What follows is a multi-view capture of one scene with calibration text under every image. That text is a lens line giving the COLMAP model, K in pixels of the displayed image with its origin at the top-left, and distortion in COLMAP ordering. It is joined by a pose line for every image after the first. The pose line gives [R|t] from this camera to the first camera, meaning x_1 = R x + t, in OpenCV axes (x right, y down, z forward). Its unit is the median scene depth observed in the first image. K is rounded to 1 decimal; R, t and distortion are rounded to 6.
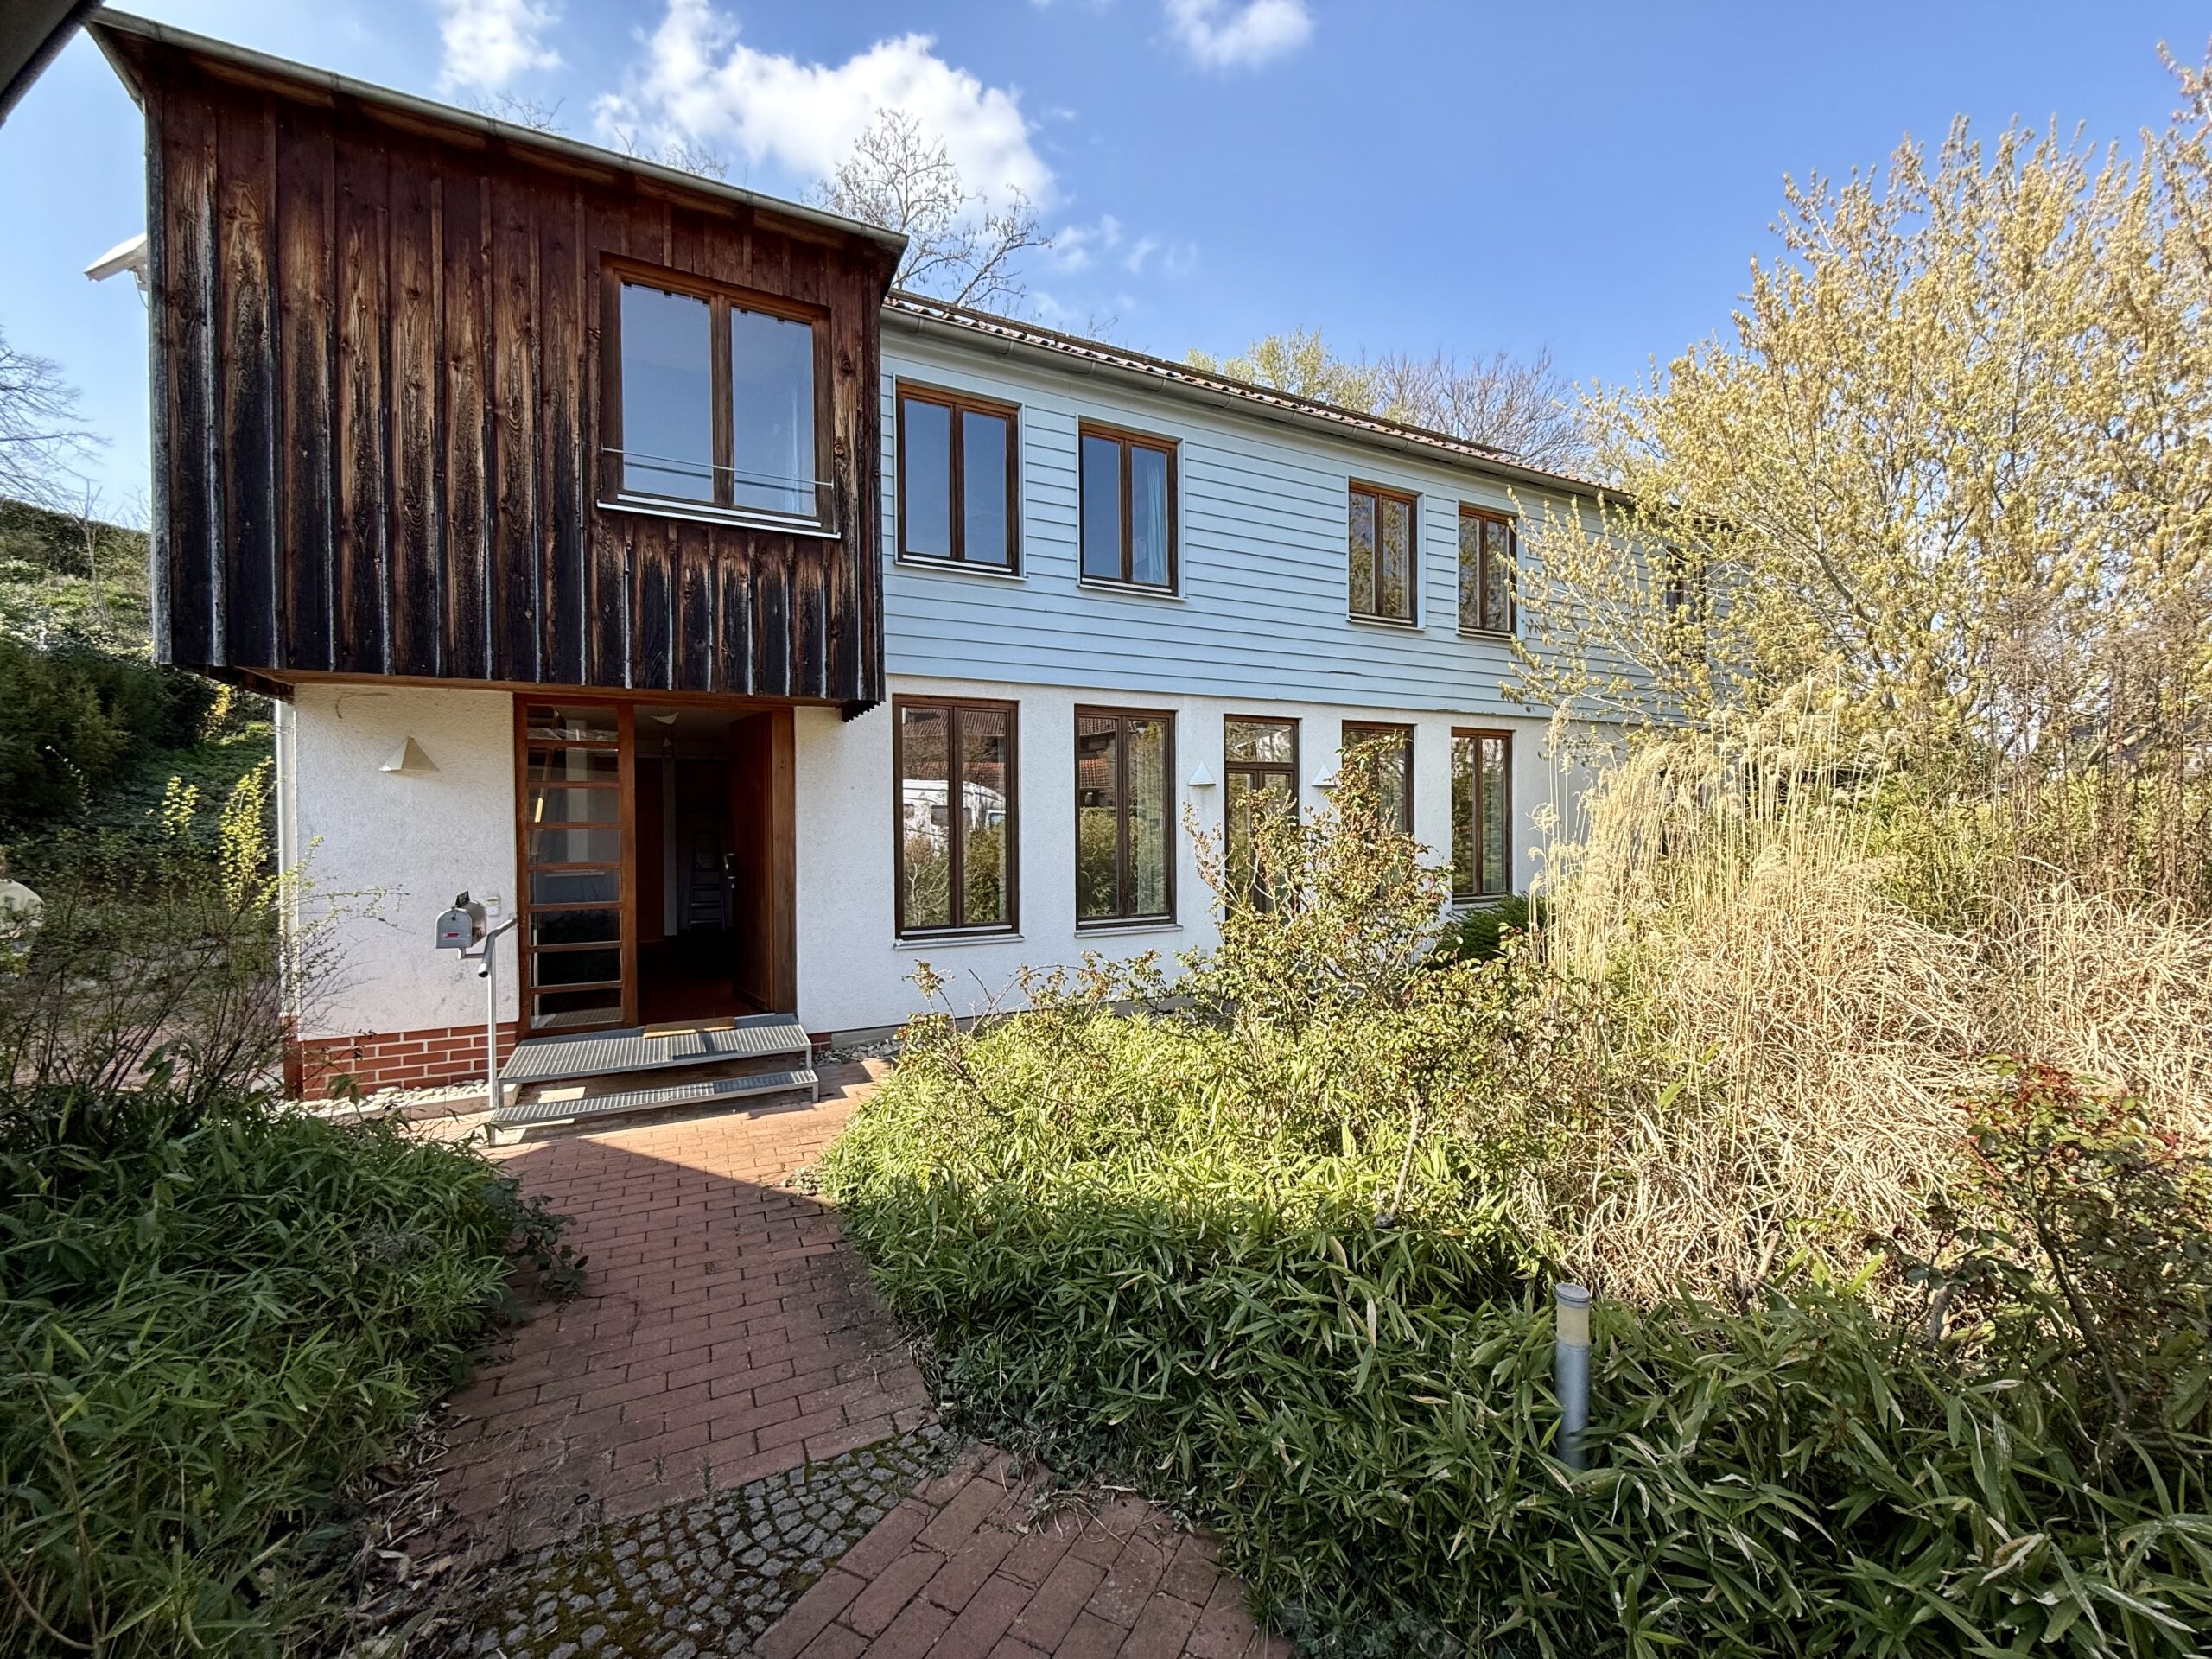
lens RADIAL K [[883.7, 0, 1113.2], [0, 883.7, 833.4], [0, 0, 1]] dist [0.000664, 0.000455]
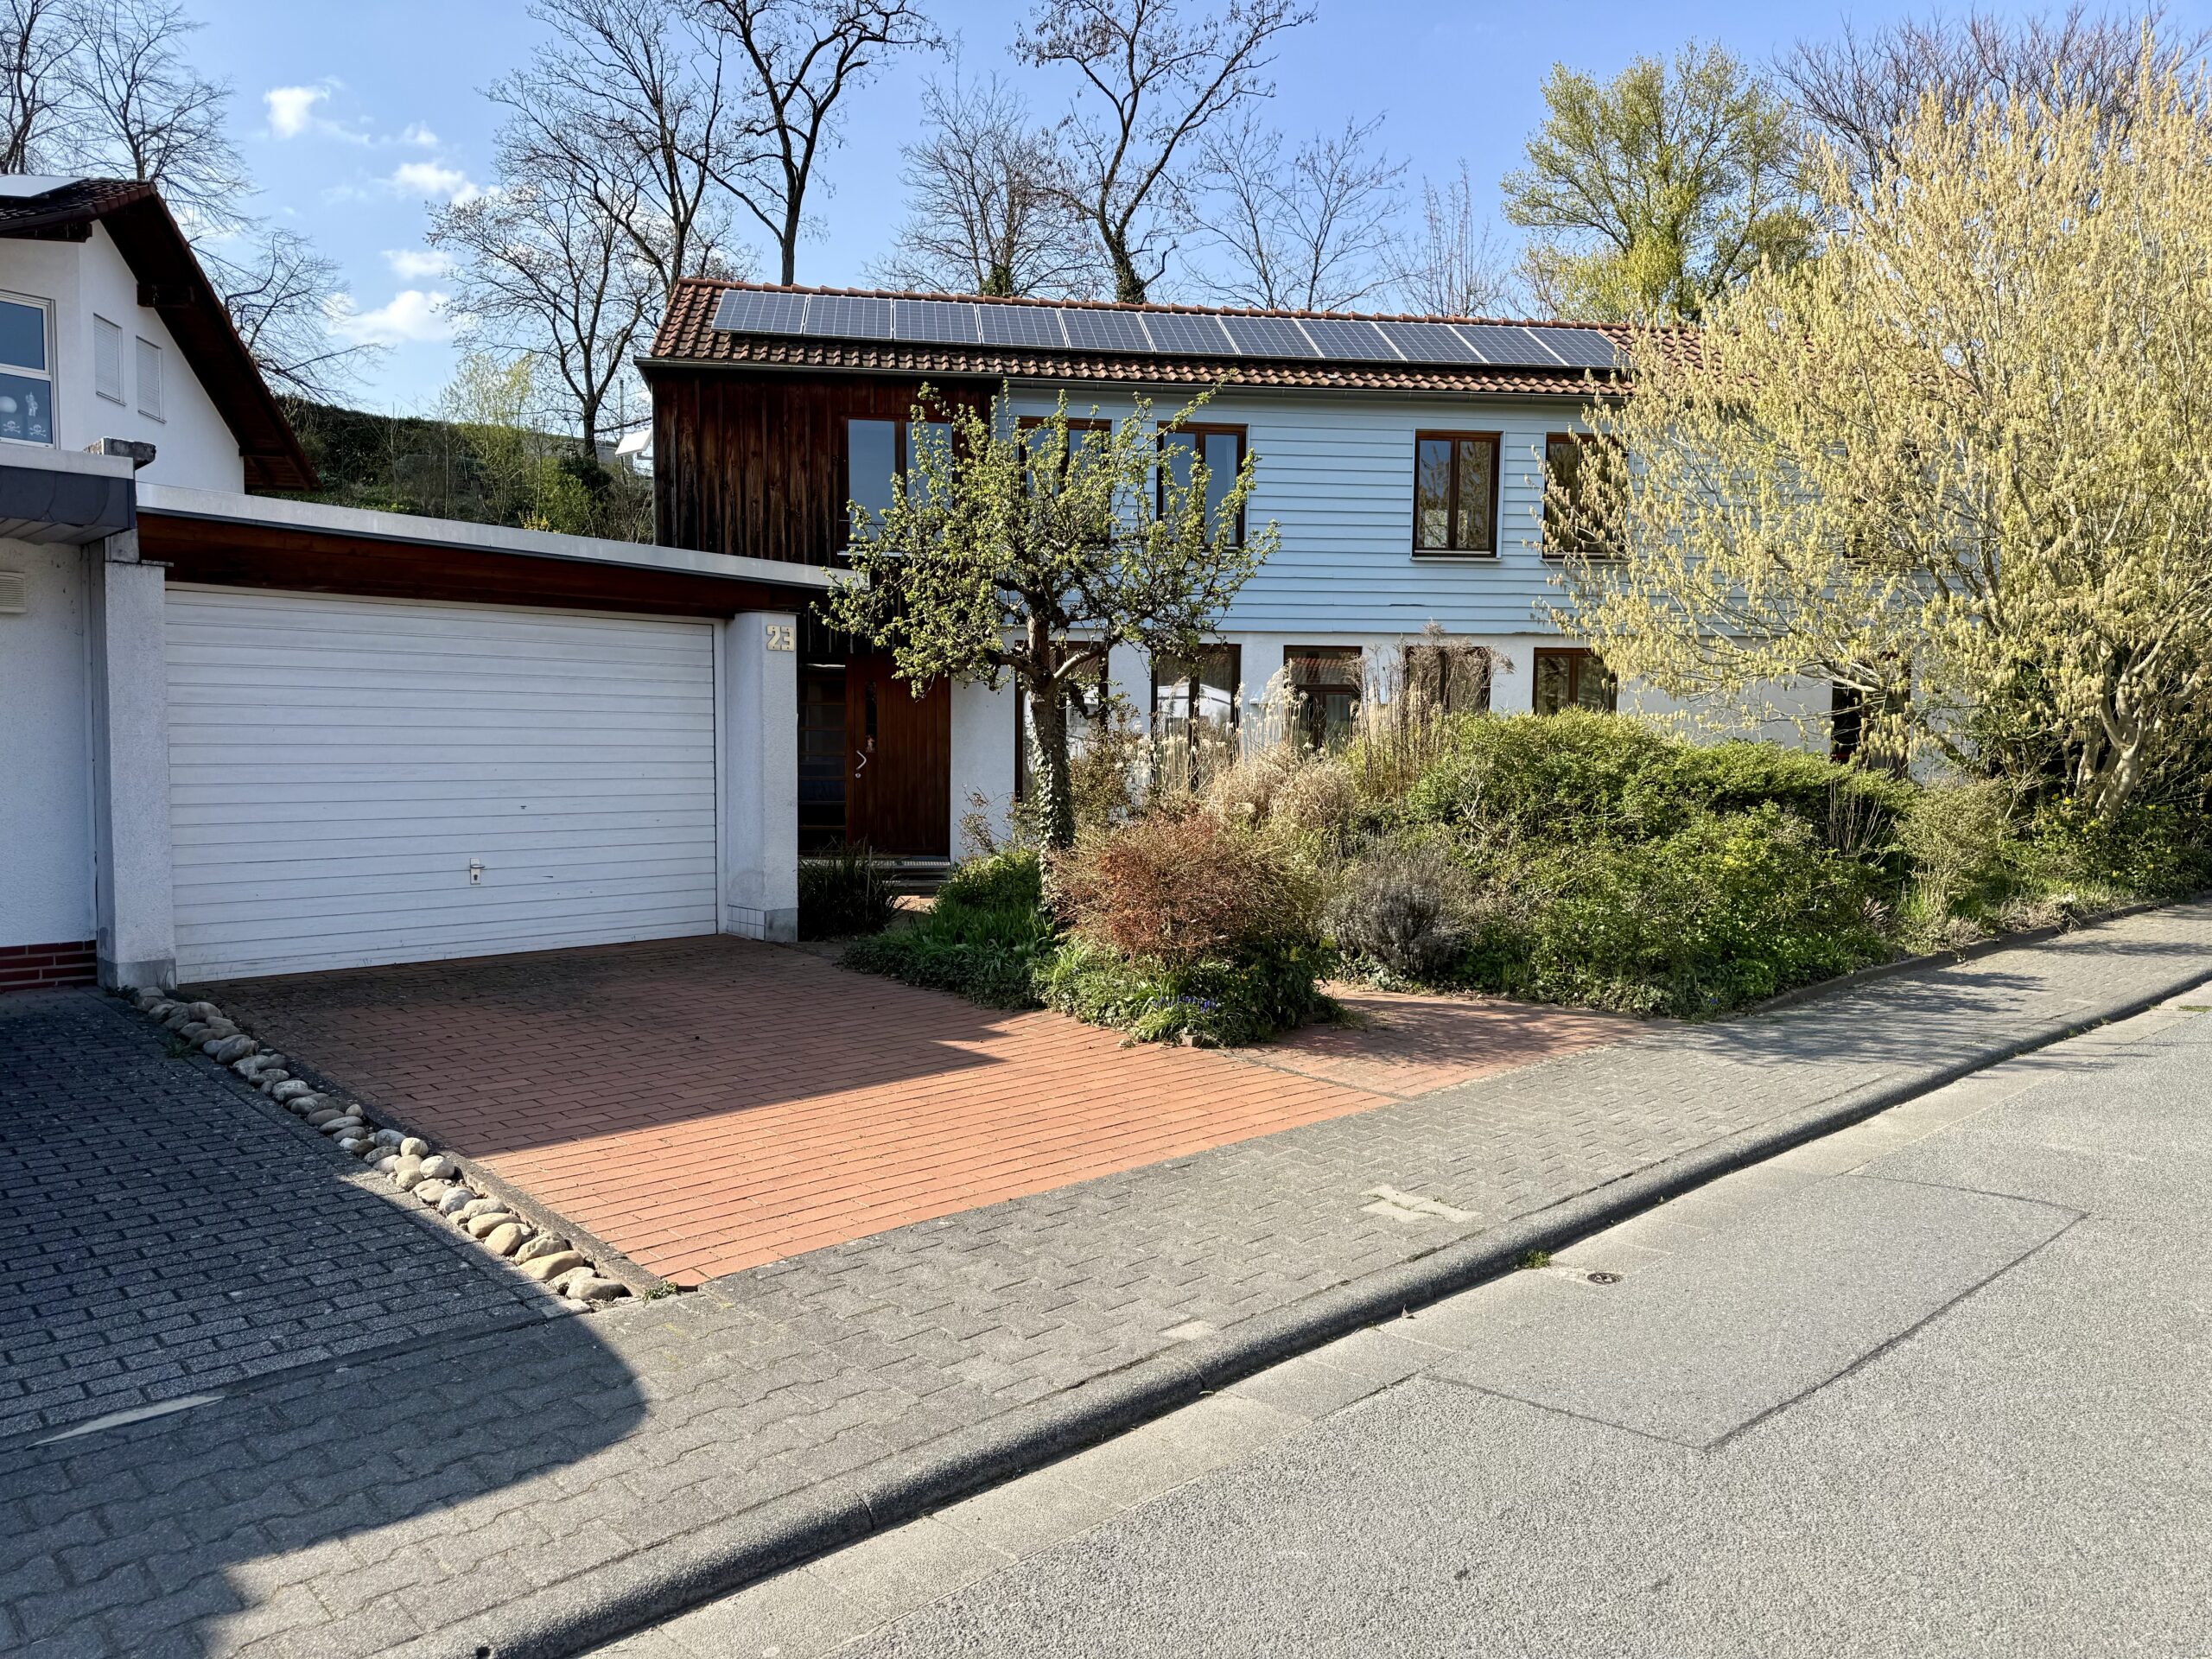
lens RADIAL K [[1542.0, 0, 1106.0], [0, 1542.0, 829.5], [0, 0, 1]] dist [0.036753, -0.005306]
pose [[0.946386, 0.032281, -0.321420, 0.883121], [-0.018523, 0.998780, 0.045771, 0.040190], [0.322506, -0.037364, 0.945830, -1.664056]]
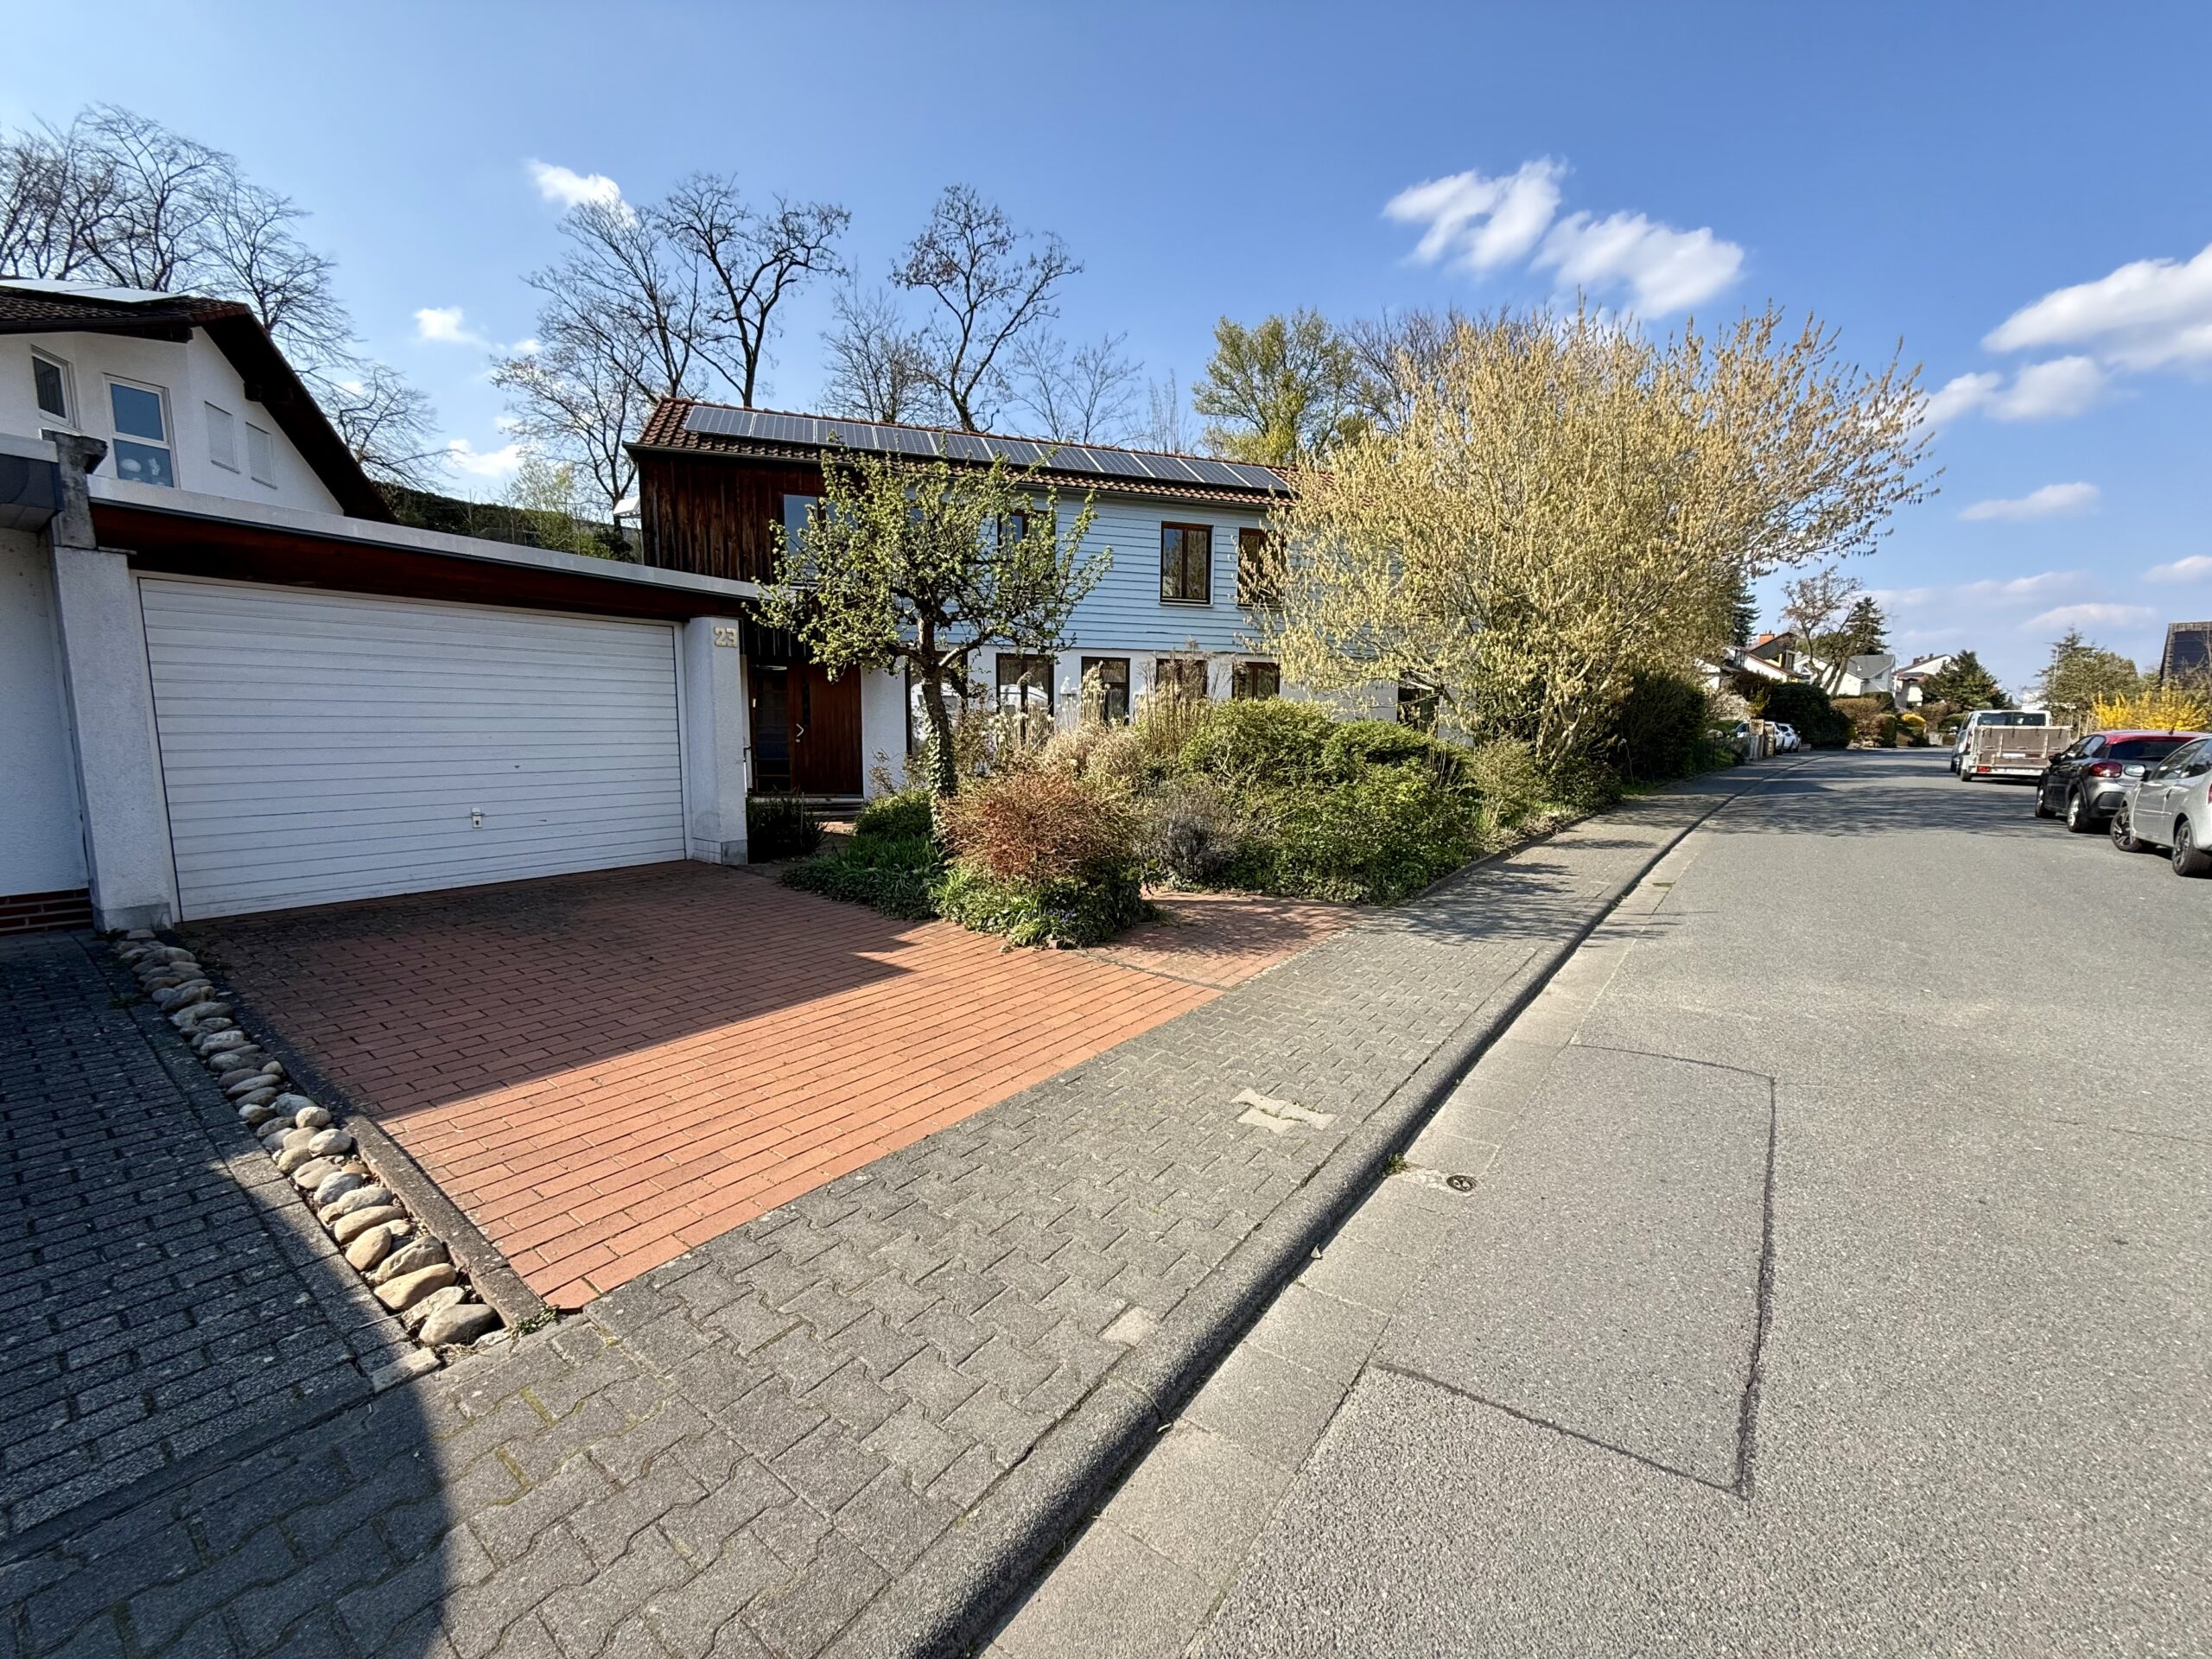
lens RADIAL K [[883.7, 0, 1113.2], [0, 883.7, 833.4], [0, 0, 1]] dist [0.000664, 0.000455]
pose [[0.987773, 0.035370, -0.151830, 0.756689], [-0.018306, 0.993500, 0.112352, 0.043777], [0.154817, -0.108199, 0.982000, -1.377496]]
